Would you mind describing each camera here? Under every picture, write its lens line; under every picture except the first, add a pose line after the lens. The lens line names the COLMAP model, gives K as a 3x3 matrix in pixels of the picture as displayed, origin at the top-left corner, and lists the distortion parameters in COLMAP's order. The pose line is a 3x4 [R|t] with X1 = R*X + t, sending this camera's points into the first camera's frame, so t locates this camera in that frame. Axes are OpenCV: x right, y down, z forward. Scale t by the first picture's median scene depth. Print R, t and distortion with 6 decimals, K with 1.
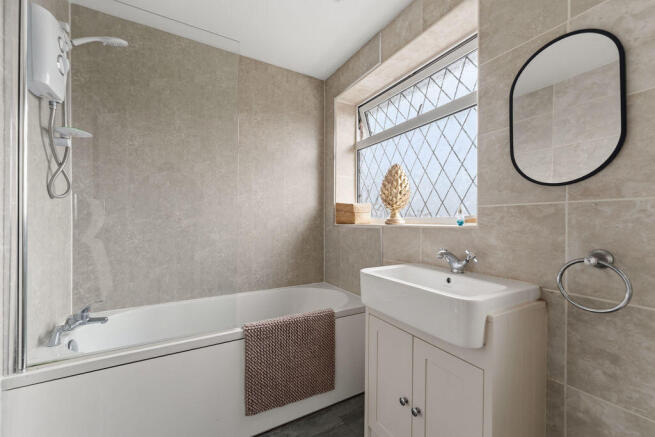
lens RADIAL K [[265.9, 0, 329.5], [0, 265.9, 220.4], [0, 0, 1]] dist [-0.000578, 0.000349]
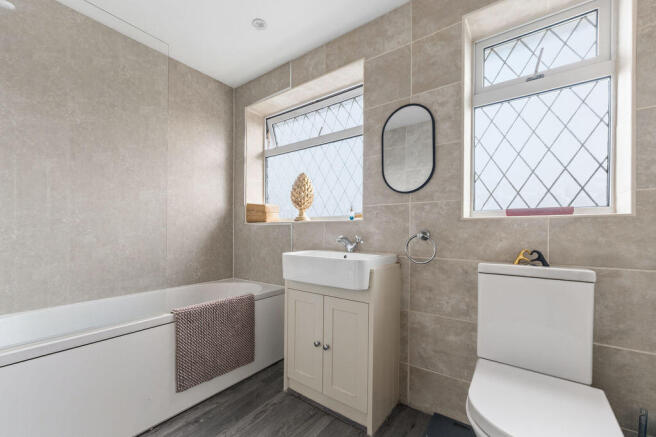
lens RADIAL K [[267.6, 0, 328.5], [0, 267.6, 230.6], [0, 0, 1]] dist [-0.000125, 0.000120]
pose [[0.915933, -0.000160, 0.401330, -0.169147], [-0.001906, 0.999987, 0.004748, 0.062213], [-0.401326, -0.005114, 0.915921, -0.223271]]
